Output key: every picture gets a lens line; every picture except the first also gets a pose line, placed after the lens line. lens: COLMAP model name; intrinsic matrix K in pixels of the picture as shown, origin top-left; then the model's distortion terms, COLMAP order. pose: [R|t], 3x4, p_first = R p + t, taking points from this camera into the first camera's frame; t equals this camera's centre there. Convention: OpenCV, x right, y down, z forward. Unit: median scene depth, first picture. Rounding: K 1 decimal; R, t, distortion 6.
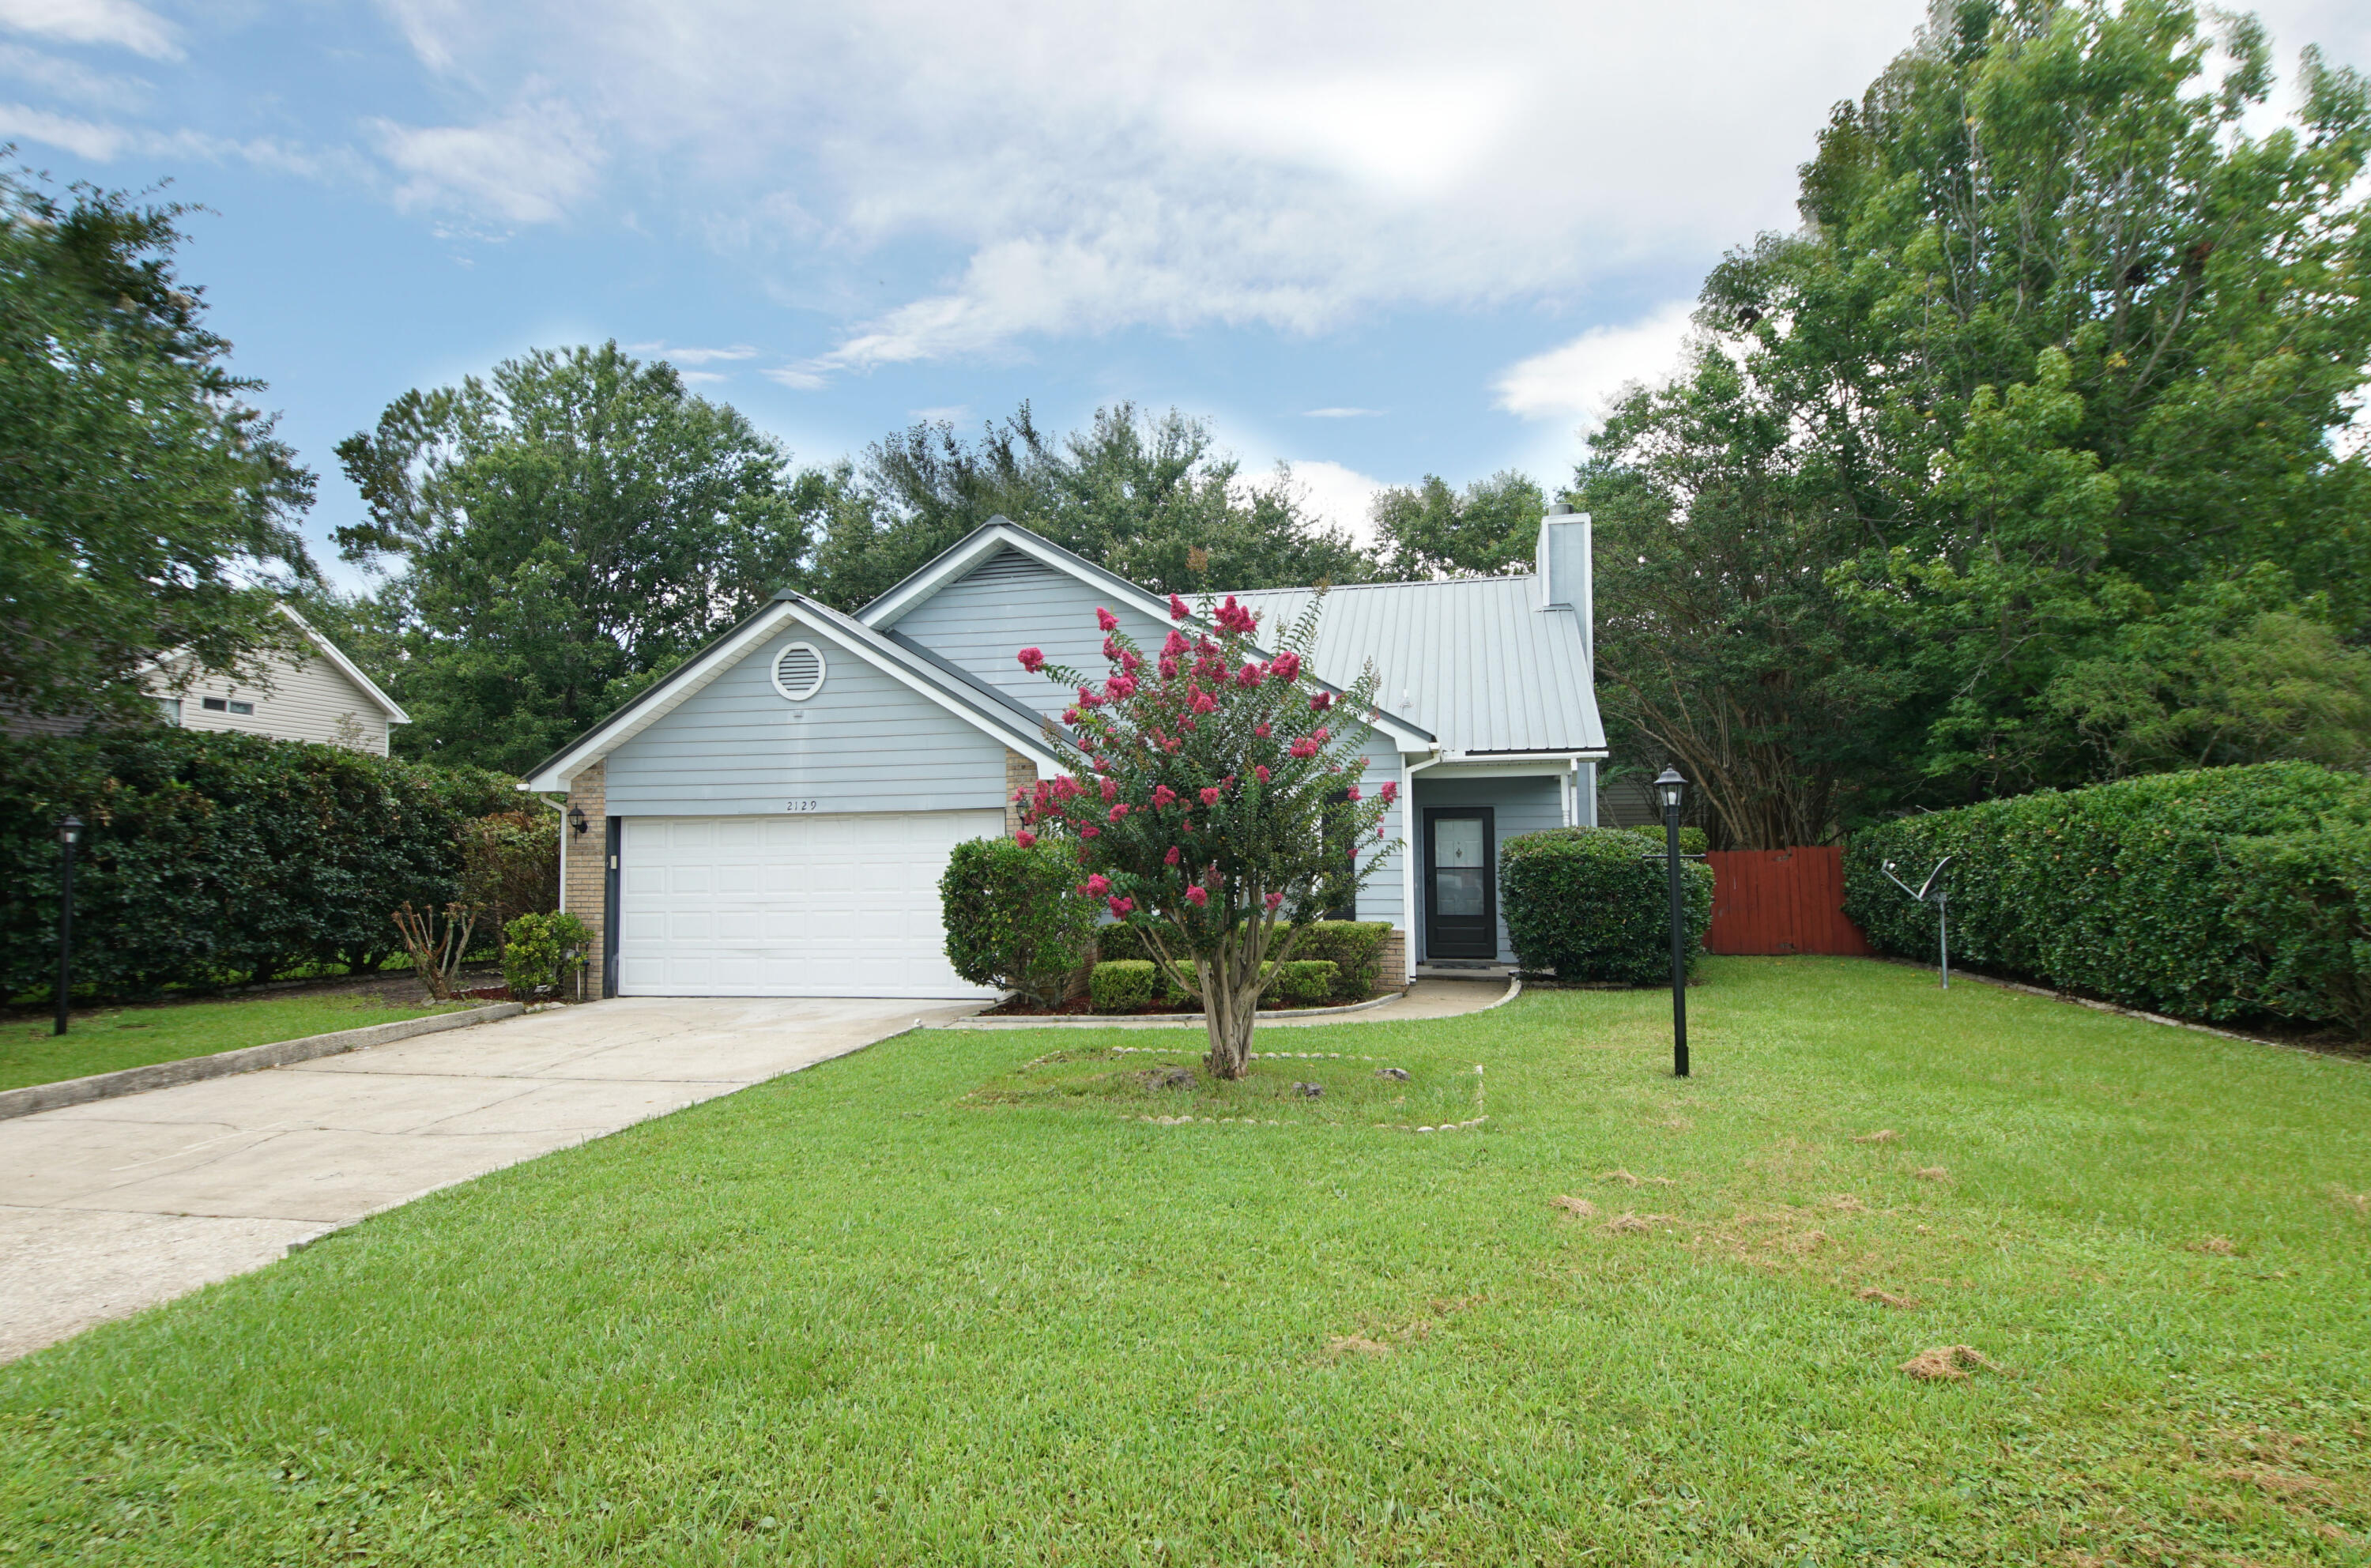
lens RADIAL K [[1313.6, 0, 1168.8], [0, 1313.6, 781.9], [0, 0, 1]] dist [0.036487, -0.034026]
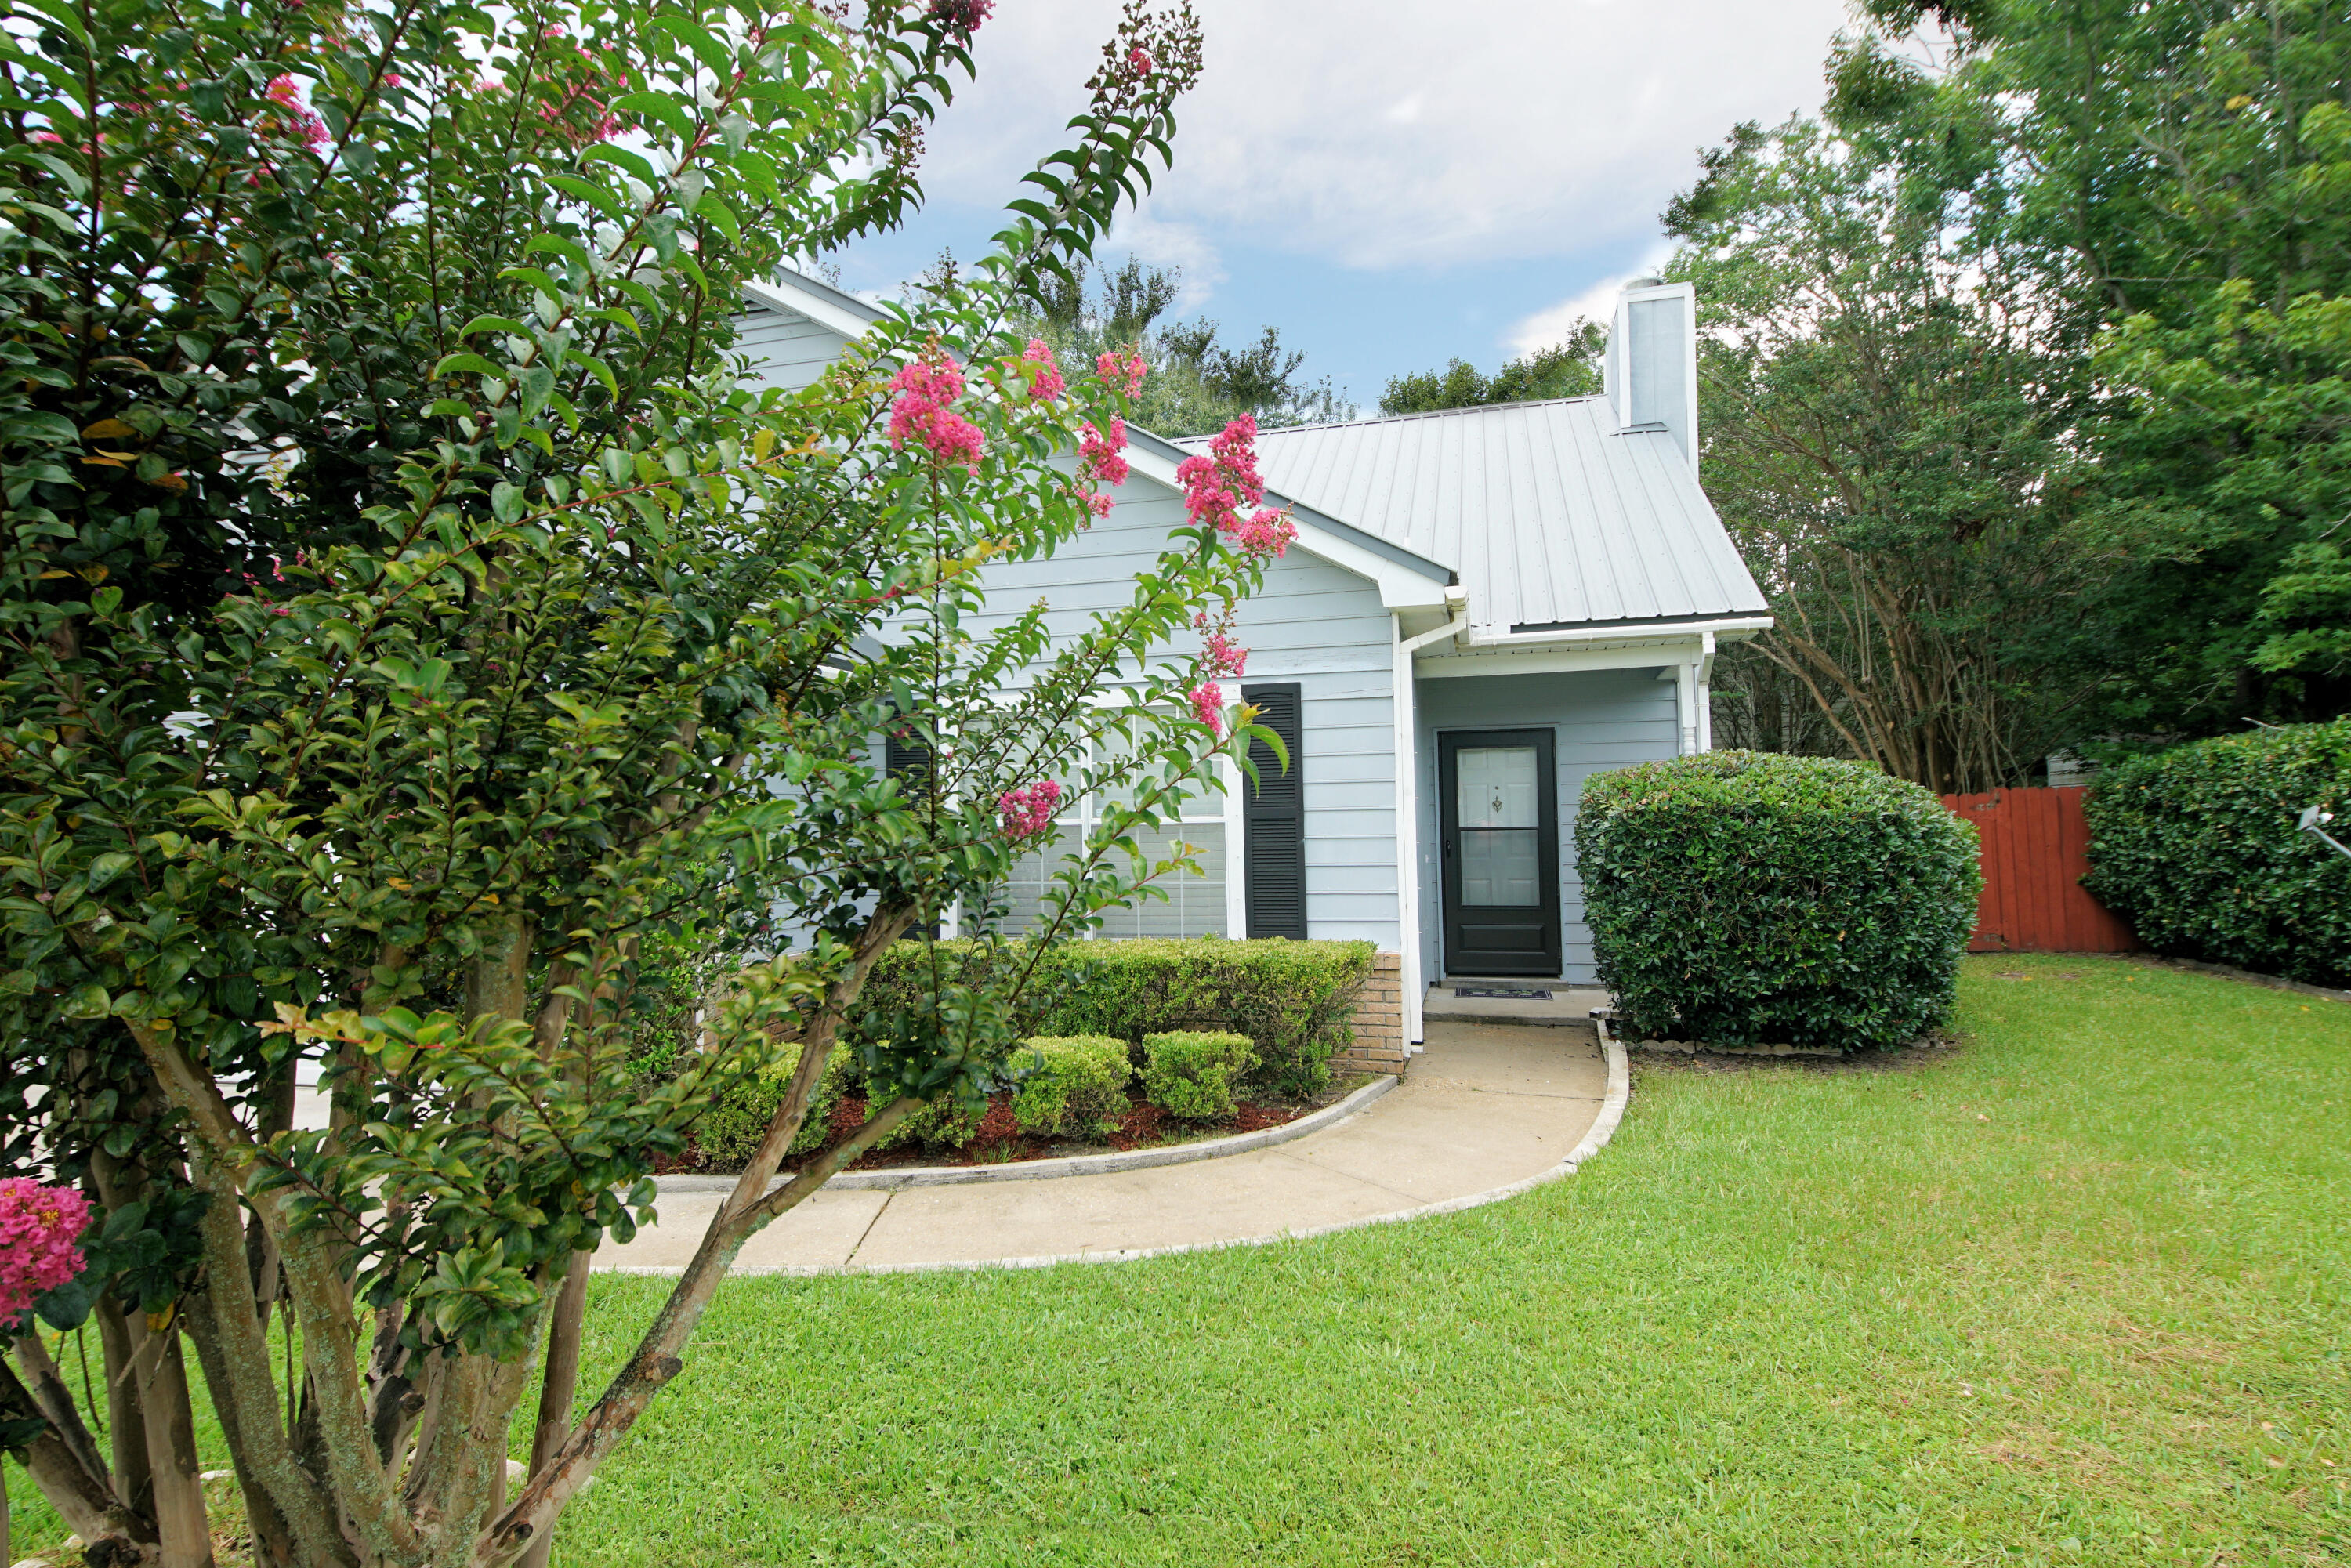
lens RADIAL K [[1270.4, 0, 1160.2], [0, 1270.4, 770.8], [0, 0, 1]] dist [0.048719, -0.042449]
pose [[0.999509, -0.012769, -0.028626, 0.095565], [0.013482, 0.999600, 0.024849, 0.025799], [0.028297, -0.025222, 0.999281, 0.475918]]
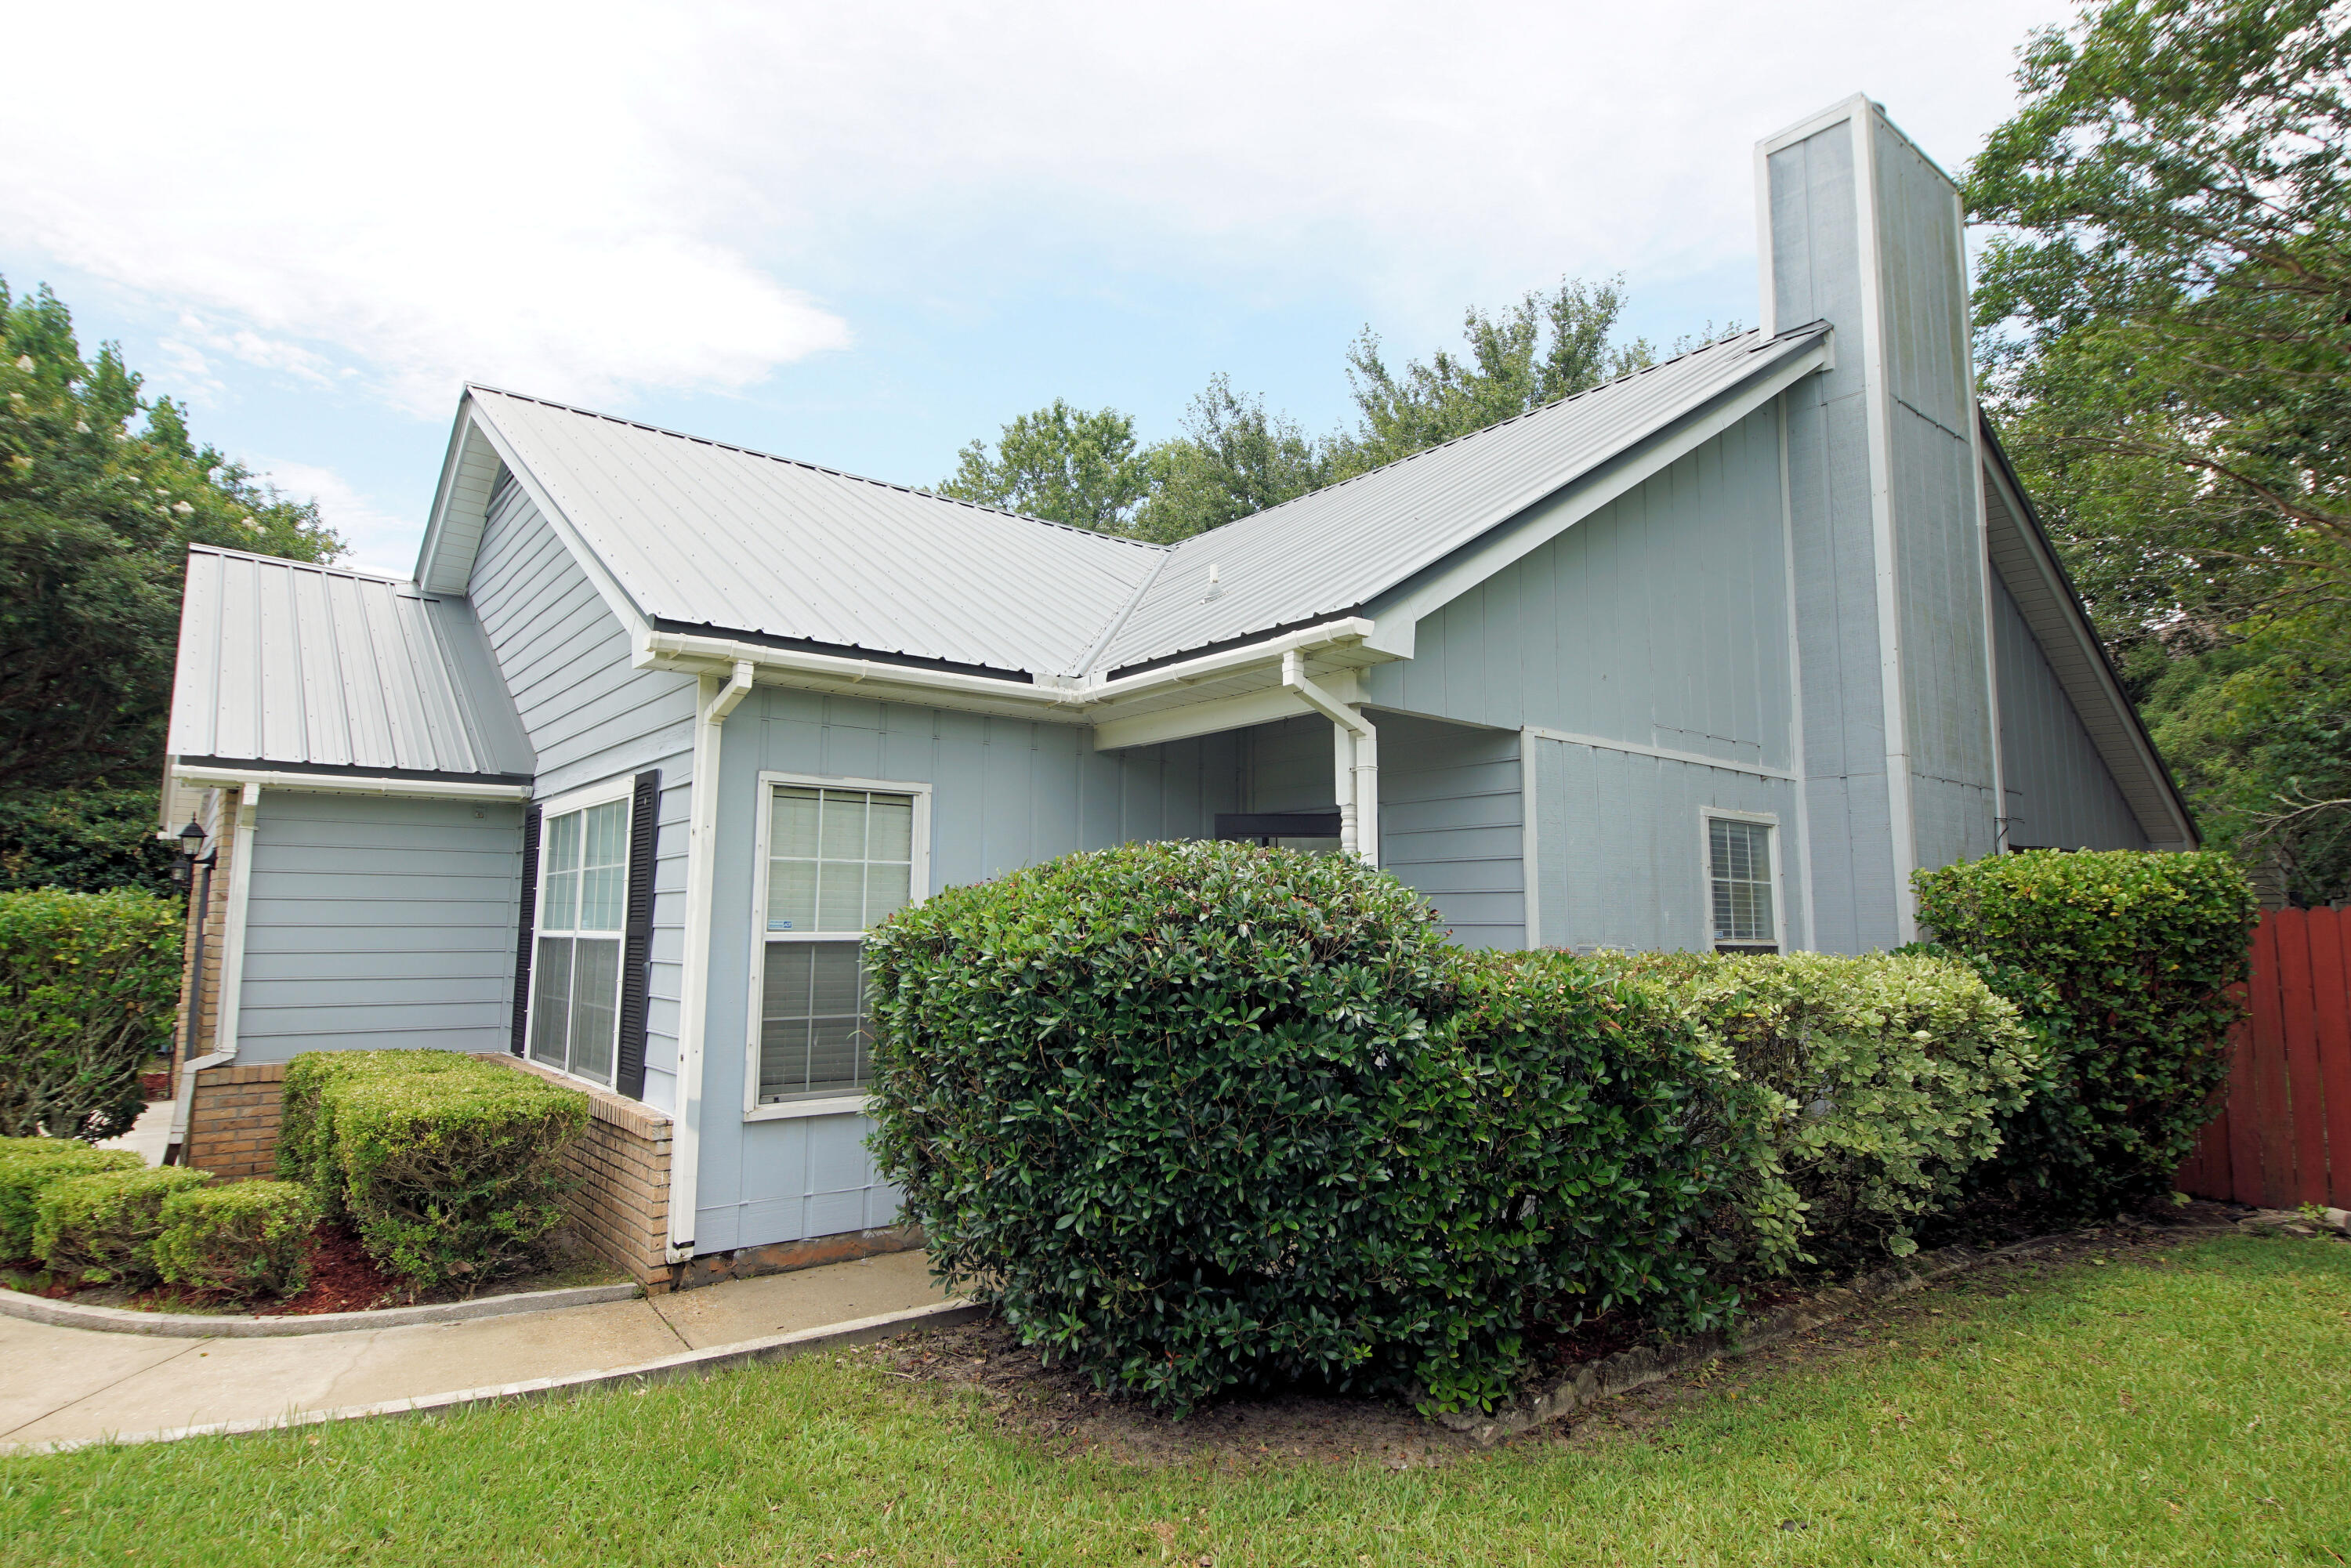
lens RADIAL K [[1261.1, 0, 1150.0], [0, 1261.1, 767.9], [0, 0, 1]] dist [0.034142, -0.029552]
pose [[0.779254, -0.068213, -0.622986, 0.512551], [0.029776, 0.996966, -0.071916, 0.037892], [0.626001, 0.037490, 0.778921, 0.758779]]
